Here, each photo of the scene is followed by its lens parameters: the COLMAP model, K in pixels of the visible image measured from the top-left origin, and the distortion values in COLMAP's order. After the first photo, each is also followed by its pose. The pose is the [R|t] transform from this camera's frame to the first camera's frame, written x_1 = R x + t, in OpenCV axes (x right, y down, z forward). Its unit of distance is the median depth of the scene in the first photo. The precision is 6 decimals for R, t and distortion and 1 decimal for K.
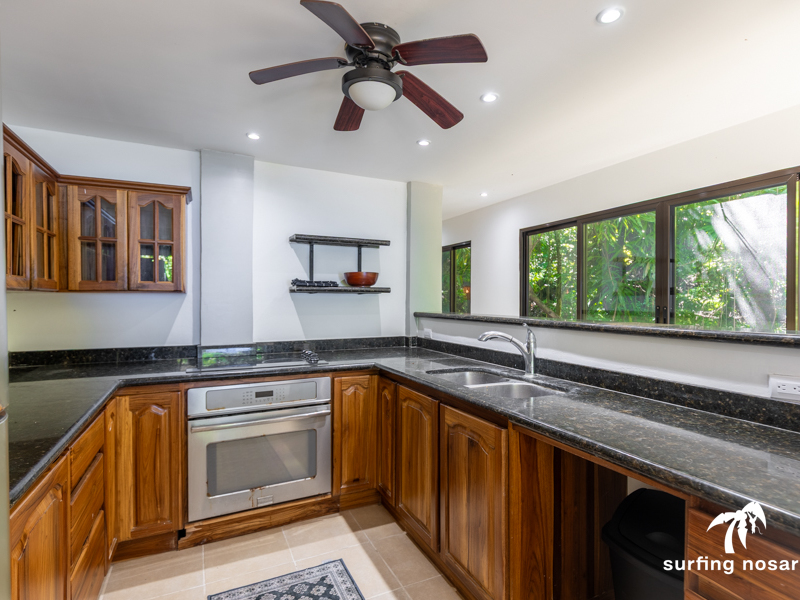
lens RADIAL K [[409.9, 0, 405.4], [0, 409.9, 302.9], [0, 0, 1]] dist [-0.019274, -0.000385]
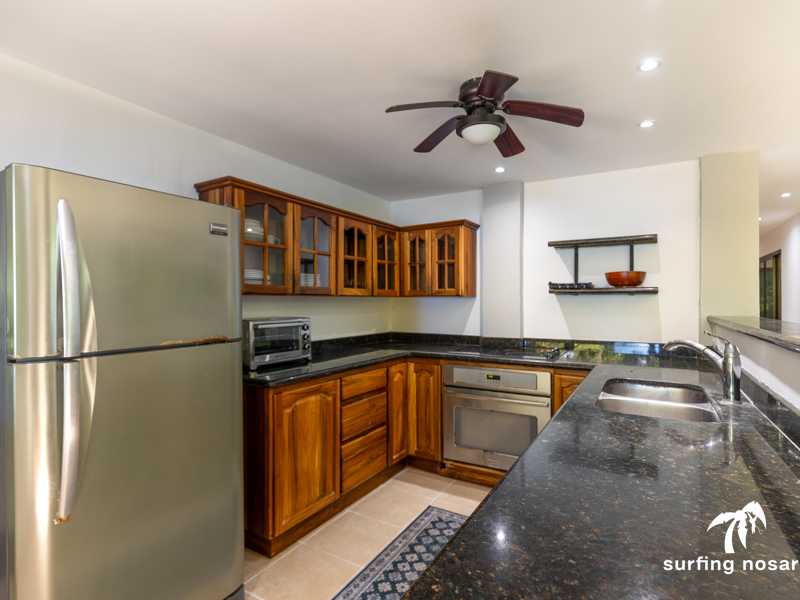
lens RADIAL K [[409.9, 0, 405.4], [0, 409.9, 302.9], [0, 0, 1]] dist [-0.019274, -0.000385]
pose [[0.539814, -0.000523, -0.841784, 0.540137], [-0.006420, 0.999968, -0.004738, 0.004336], [0.841760, 0.007962, 0.539793, 0.097603]]
